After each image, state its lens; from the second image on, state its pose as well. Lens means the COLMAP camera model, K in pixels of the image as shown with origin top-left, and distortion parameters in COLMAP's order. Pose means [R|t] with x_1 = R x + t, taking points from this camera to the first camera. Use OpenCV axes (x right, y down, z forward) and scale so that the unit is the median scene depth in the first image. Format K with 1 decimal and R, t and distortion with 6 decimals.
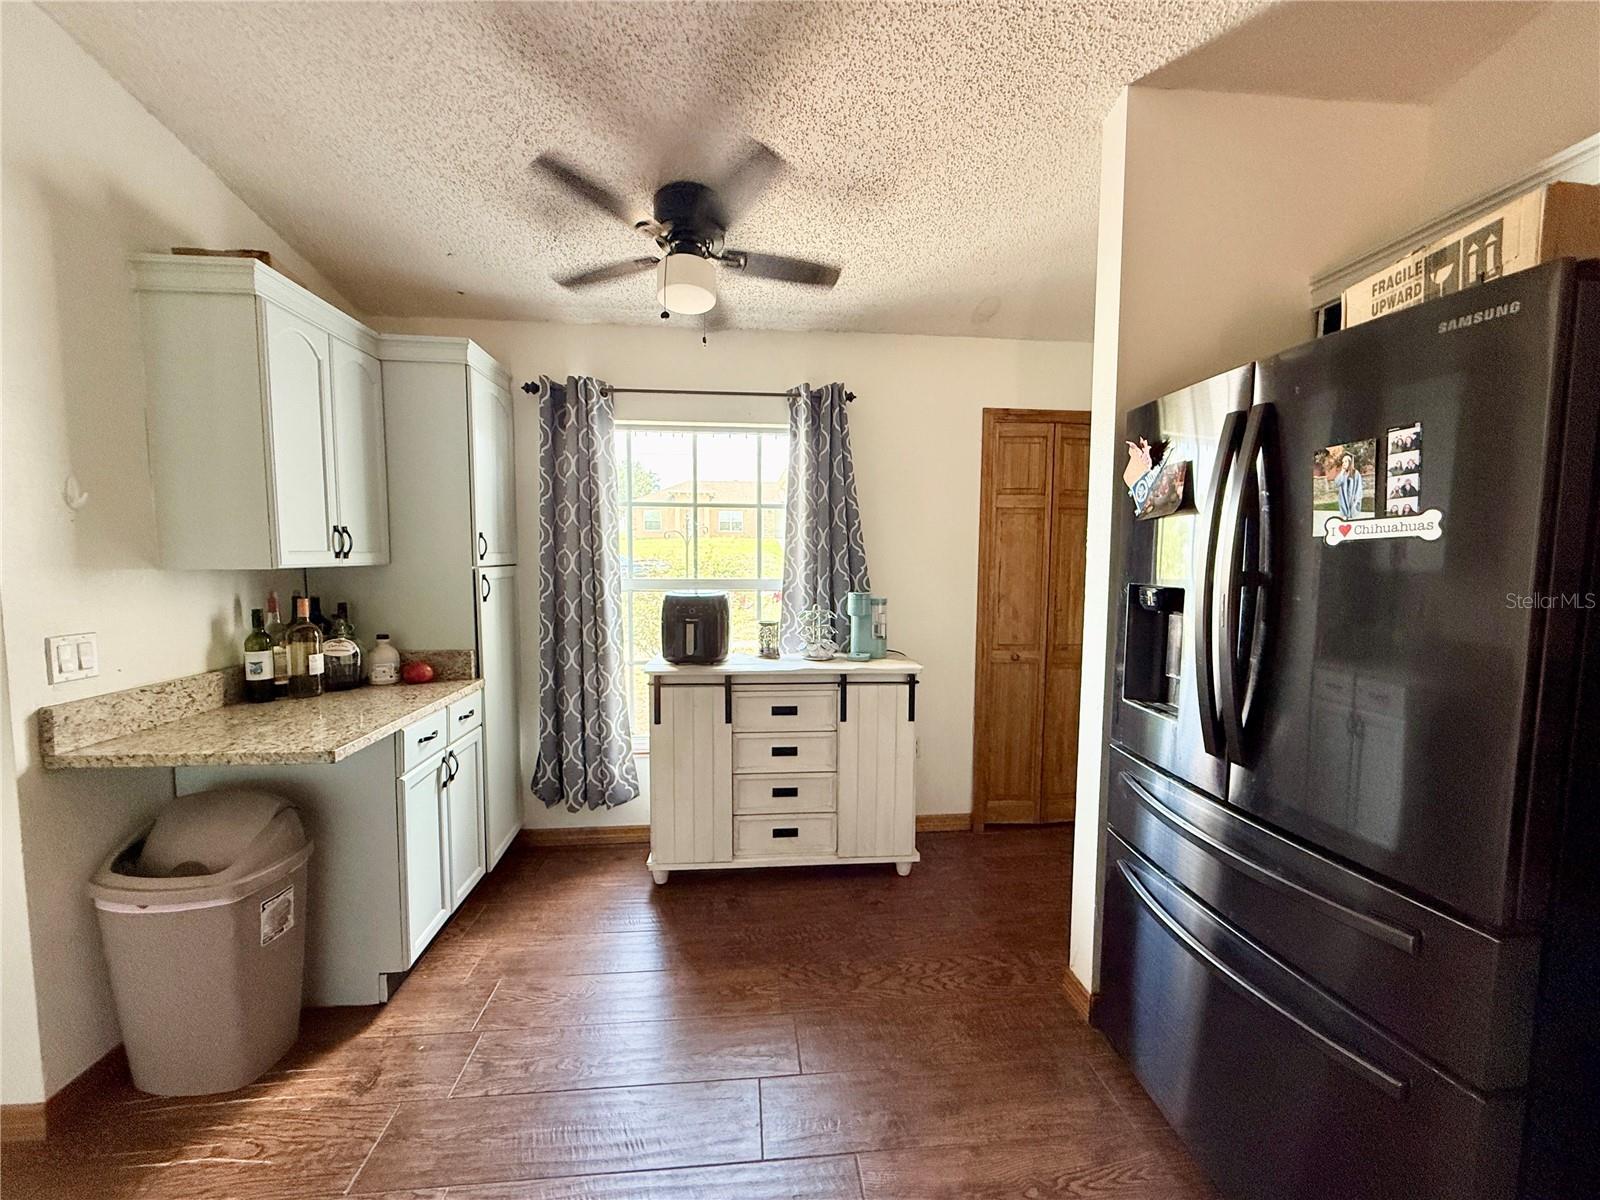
lens RADIAL K [[636.3, 0, 796.5], [0, 636.3, 603.7], [0, 0, 1]] dist [0.000610, 0.000293]
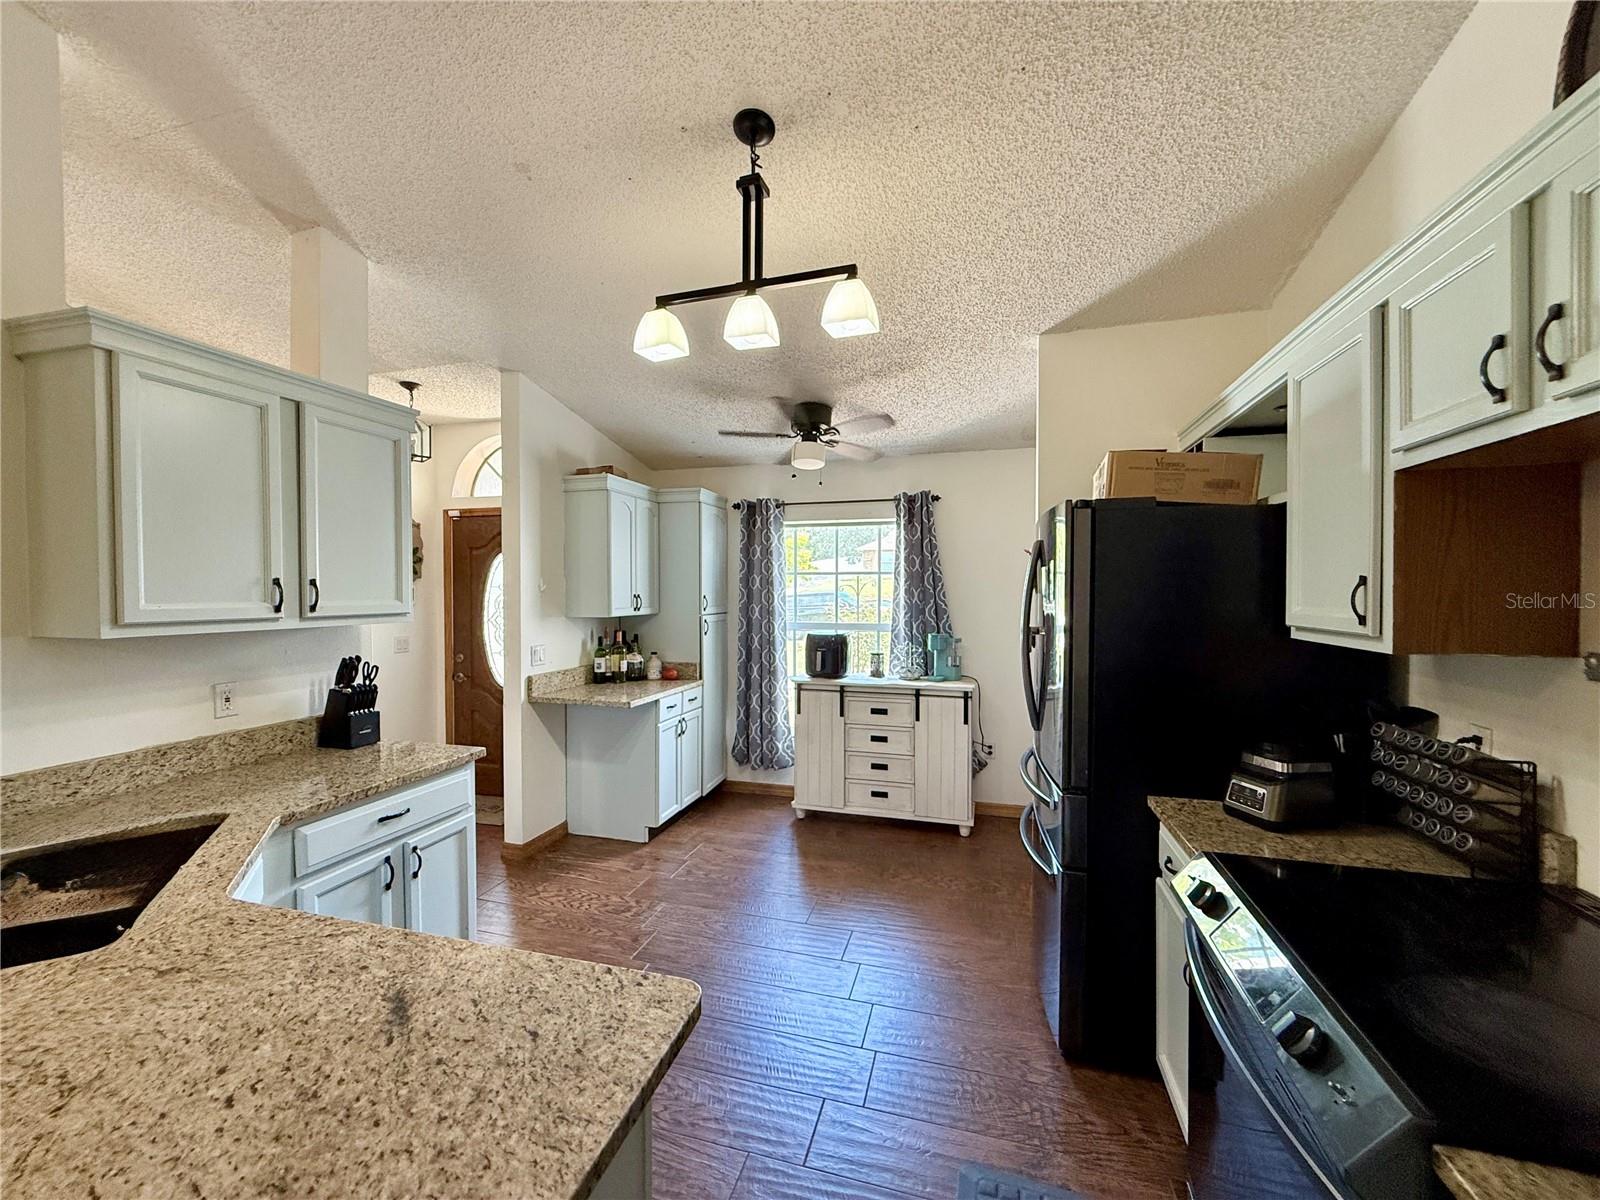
lens RADIAL K [[636.3, 0, 796.3], [0, 636.3, 604.8], [0, 0, 1]] dist [0.000610, 0.000293]
pose [[0.931795, 0.002700, -0.362976, 0.343472], [-0.023191, 0.998372, -0.052106, -0.001164], [0.362244, 0.056970, 0.930341, -0.488546]]
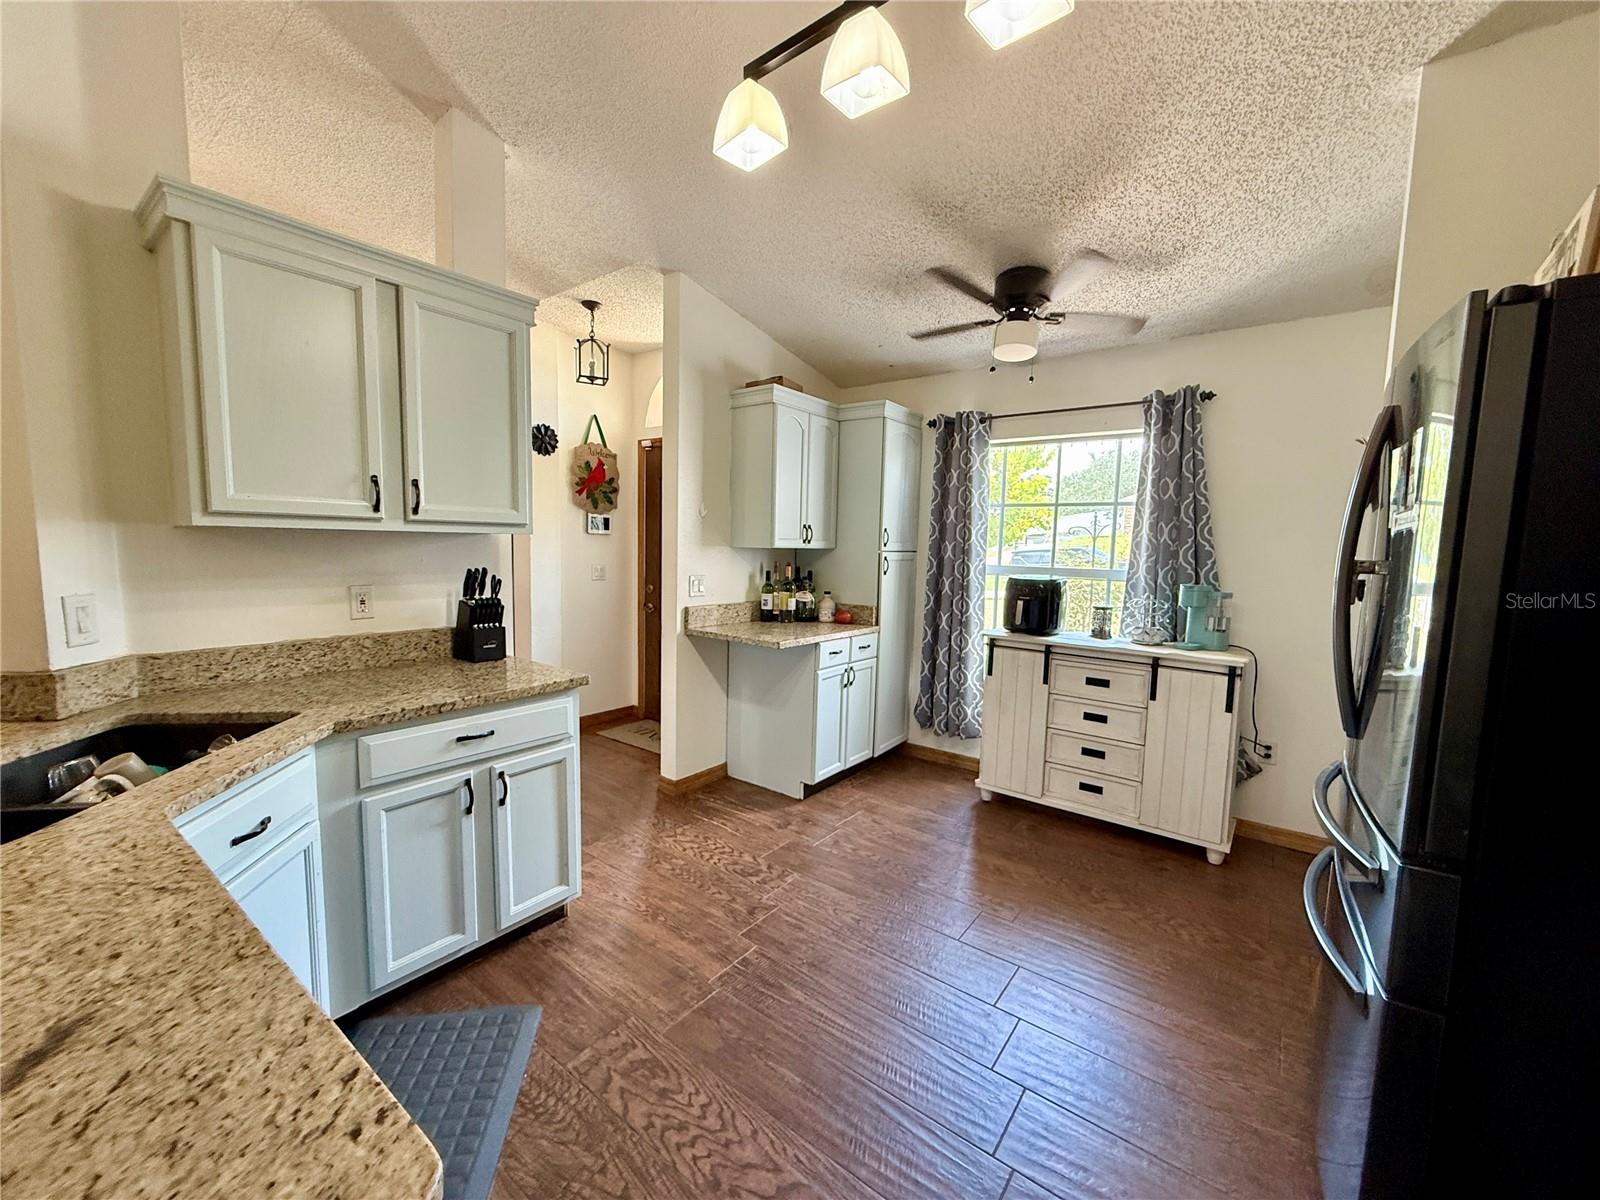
lens RADIAL K [[636.3, 0, 797.6], [0, 636.3, 602.7], [0, 0, 1]] dist [0.000610, 0.000293]
pose [[0.738121, 0.076368, -0.670333, 0.339909], [-0.073324, 0.996768, 0.032818, 0.026293], [0.670672, 0.024928, 0.741335, -0.223241]]
